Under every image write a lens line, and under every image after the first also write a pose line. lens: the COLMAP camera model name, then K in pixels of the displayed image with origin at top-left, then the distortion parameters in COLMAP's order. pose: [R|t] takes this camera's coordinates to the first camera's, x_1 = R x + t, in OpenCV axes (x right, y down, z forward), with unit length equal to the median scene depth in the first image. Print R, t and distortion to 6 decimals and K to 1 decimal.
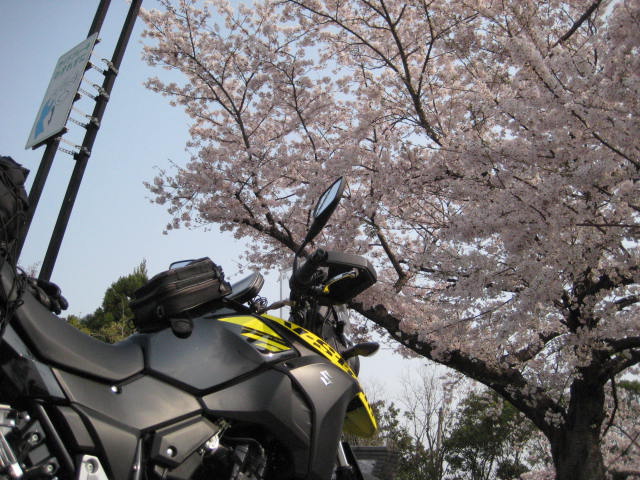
lens RADIAL K [[658.0, 0, 320.0], [0, 658.0, 240.0], [0, 0, 1]] dist [-0.102883, -0.003012]
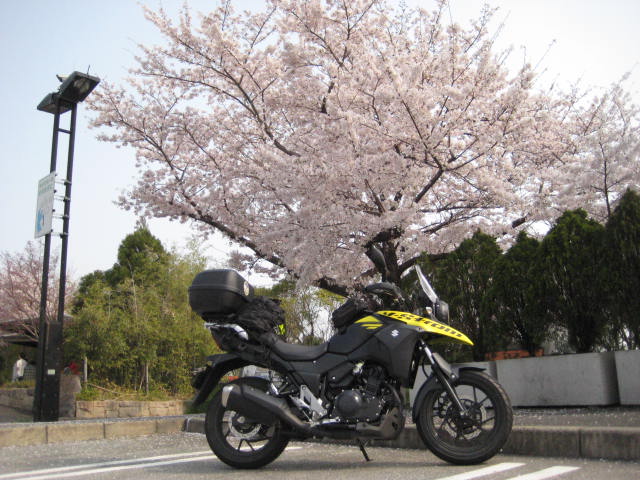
lens RADIAL K [[658.0, 0, 320.0], [0, 658.0, 240.0], [0, 0, 1]] dist [-0.102883, -0.003012]
pose [[0.981477, -0.184489, -0.051646, 0.262954], [0.190673, 0.966880, 0.169666, -0.167434], [0.018634, -0.176371, 0.984147, -0.485601]]
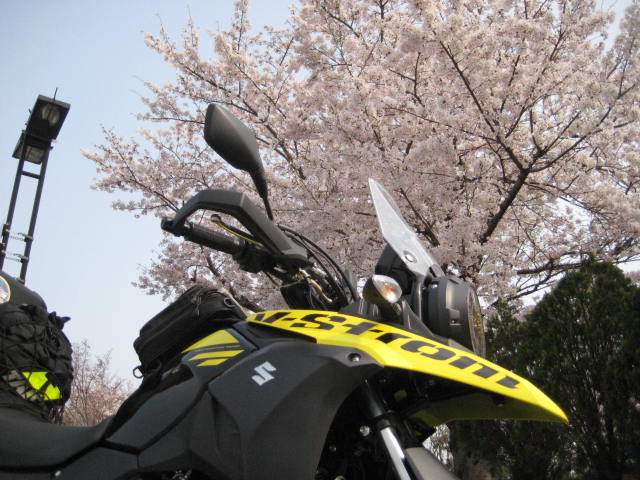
lens RADIAL K [[658.0, 0, 320.0], [0, 658.0, 240.0], [0, 0, 1]] dist [-0.102883, -0.003012]
pose [[0.954484, -0.236768, -0.181386, 0.320483], [0.232243, 0.971564, -0.046105, -0.027422], [0.187145, 0.001881, 0.982331, -0.153389]]
